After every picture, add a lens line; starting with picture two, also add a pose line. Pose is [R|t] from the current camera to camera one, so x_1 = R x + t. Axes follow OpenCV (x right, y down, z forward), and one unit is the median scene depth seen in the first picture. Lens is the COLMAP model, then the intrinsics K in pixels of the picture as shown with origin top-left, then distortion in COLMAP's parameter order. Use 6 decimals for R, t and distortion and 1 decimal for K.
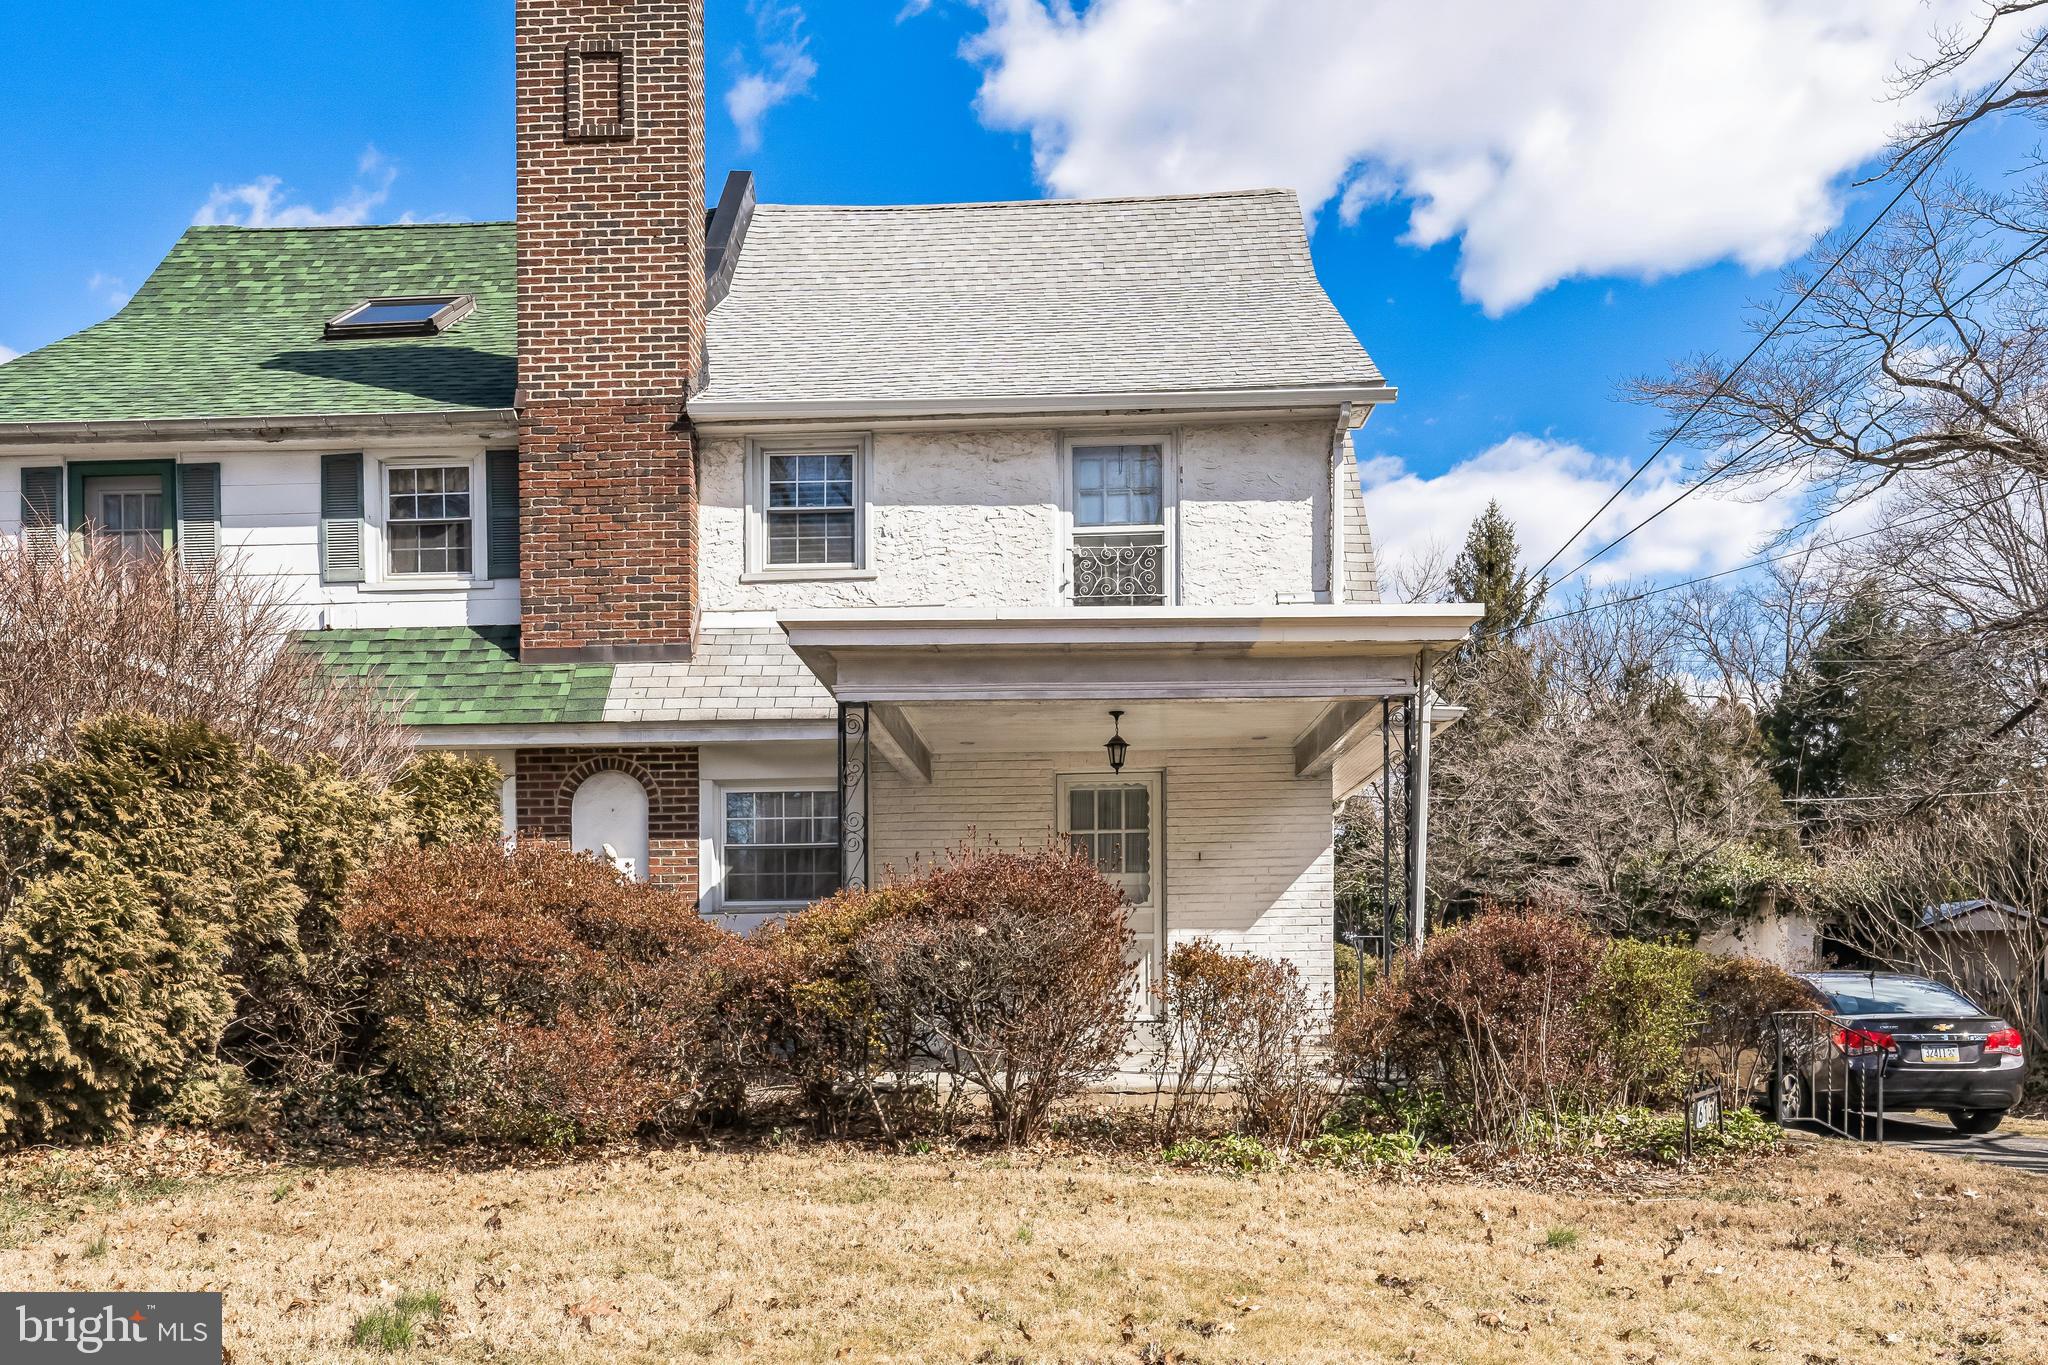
lens RADIAL K [[1475.8, 0, 1068.9], [0, 1475.8, 808.6], [0, 0, 1]] dist [0.002700, -0.001415]
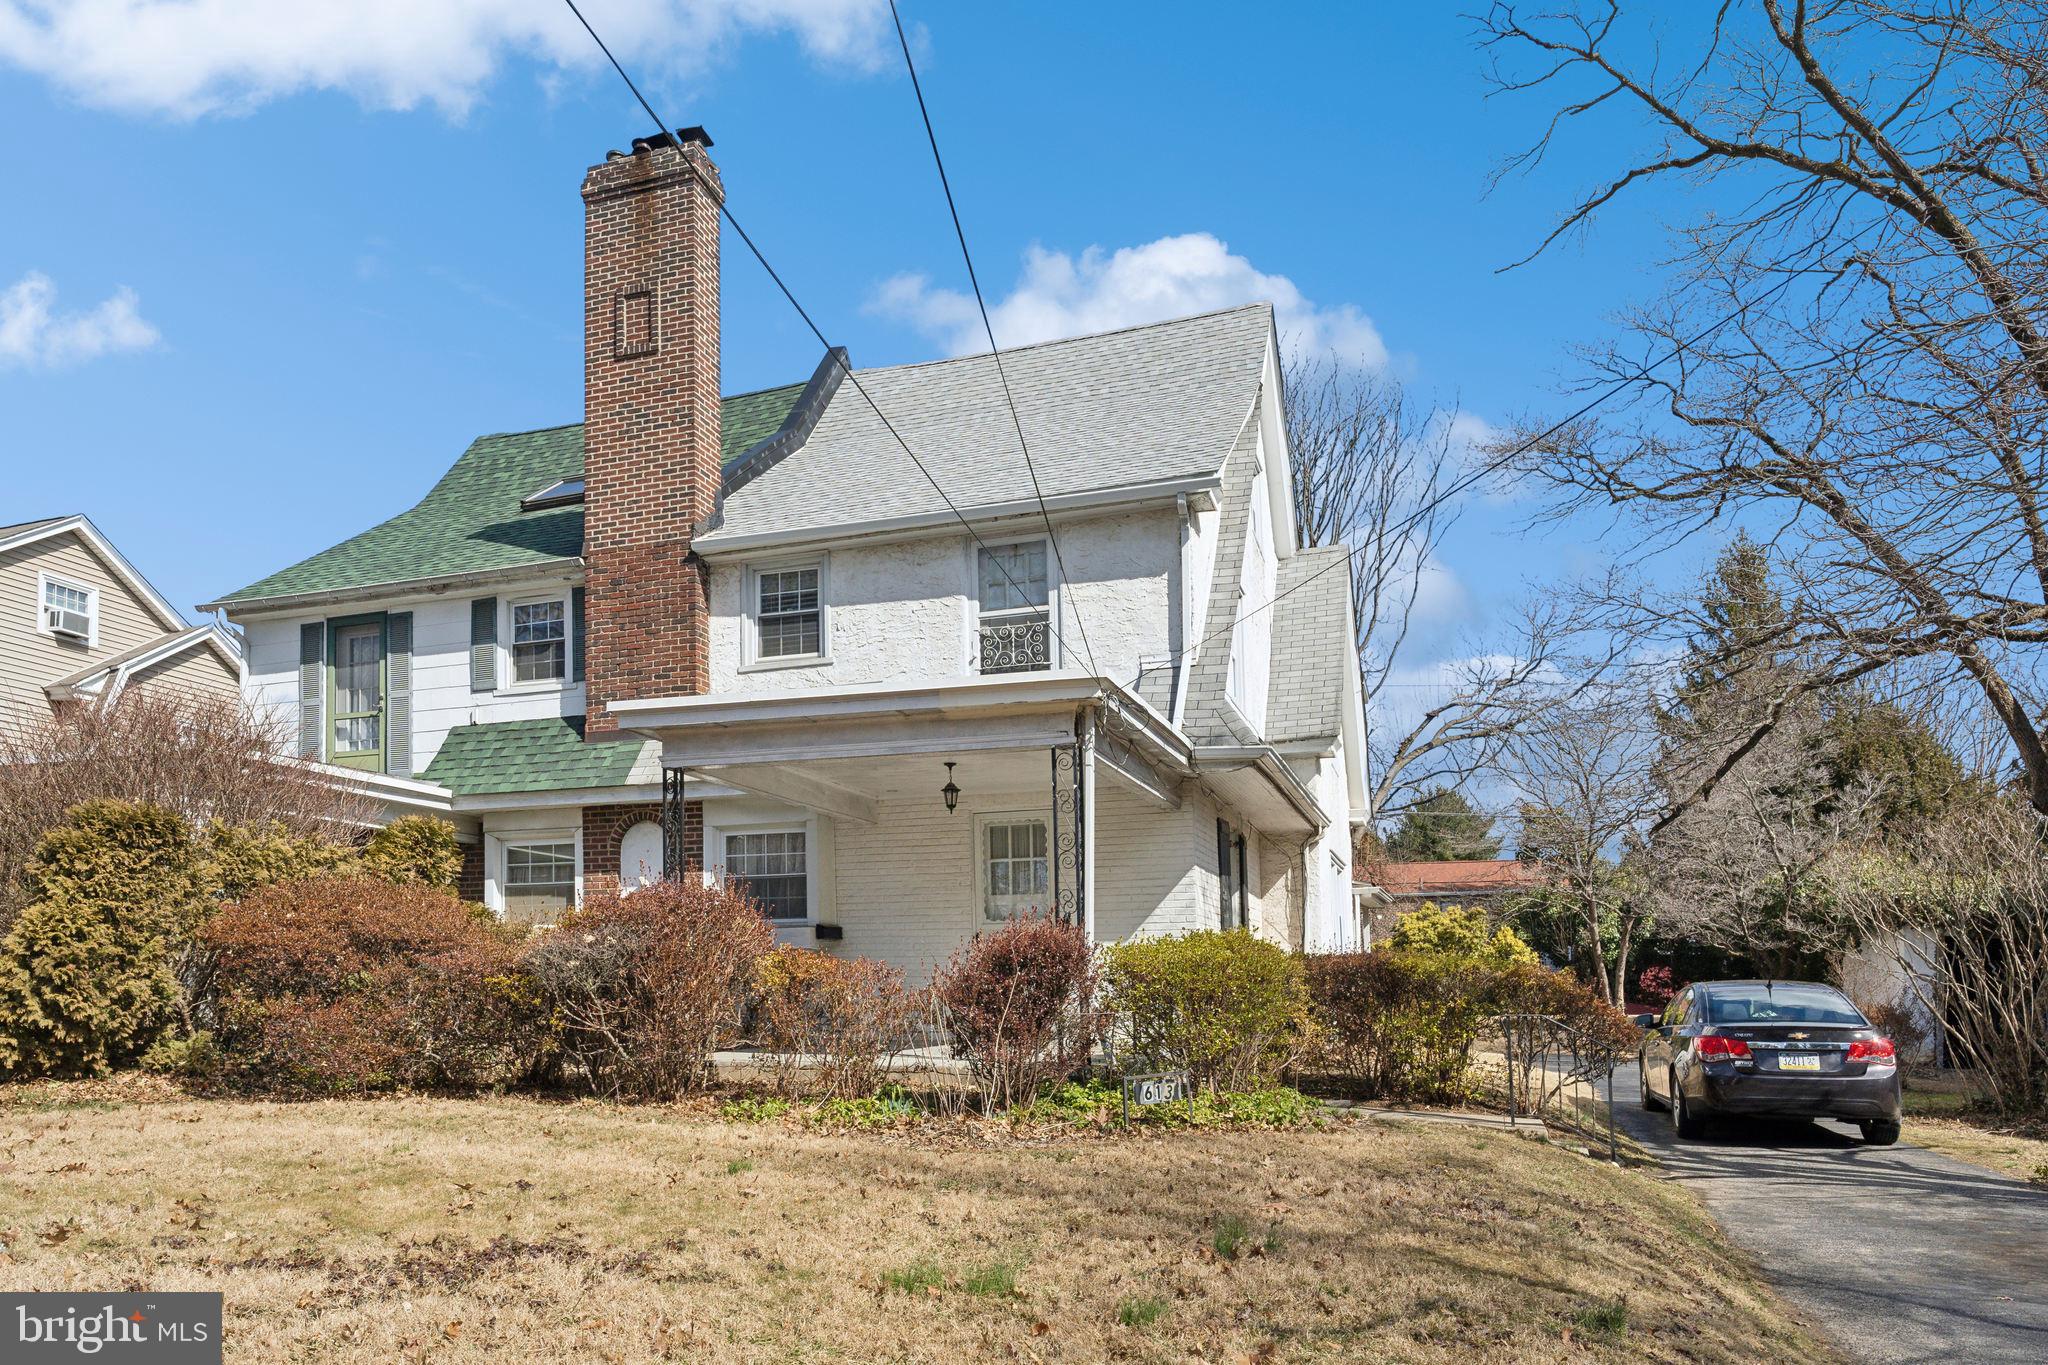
lens RADIAL K [[1309.3, 0, 1021.5], [0, 1309.3, 752.2], [0, 0, 1]] dist [0.003076, 0.001428]
pose [[0.958560, -0.043735, -0.281513, 0.341635], [0.025015, 0.997251, -0.069754, 0.002823], [0.283790, 0.059821, 0.957019, -0.029215]]
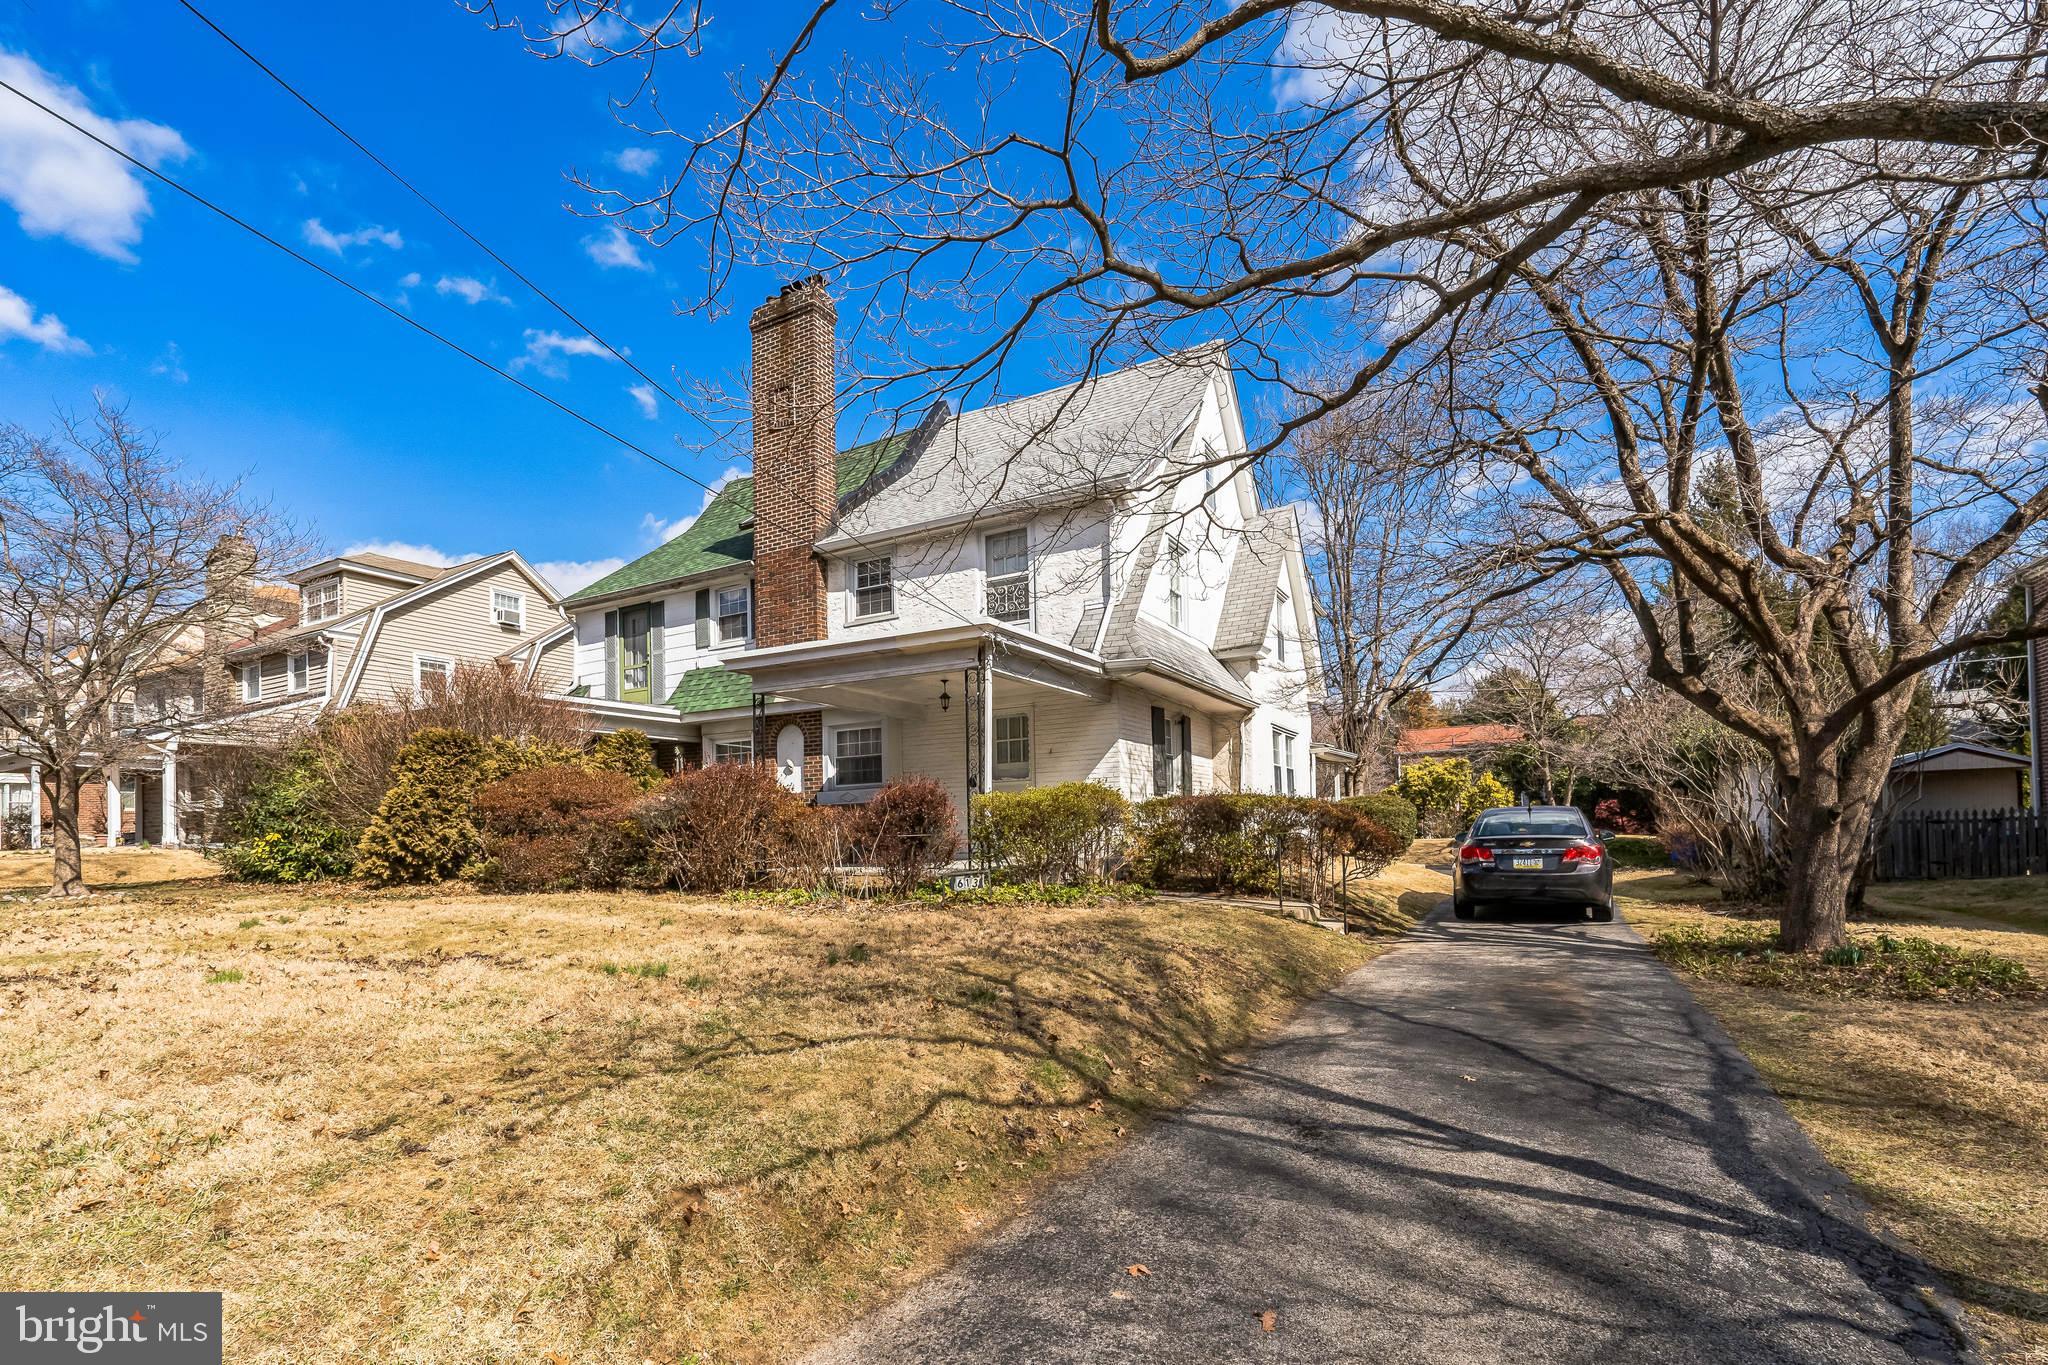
lens RADIAL K [[927.3, 0, 1014.3], [0, 927.3, 680.7], [0, 0, 1]] dist [0.000691, 0.002002]
pose [[0.887583, -0.085733, -0.452600, 0.560573], [0.066229, 0.996071, -0.058798, 0.010450], [0.455862, 0.022213, 0.889773, -0.028002]]
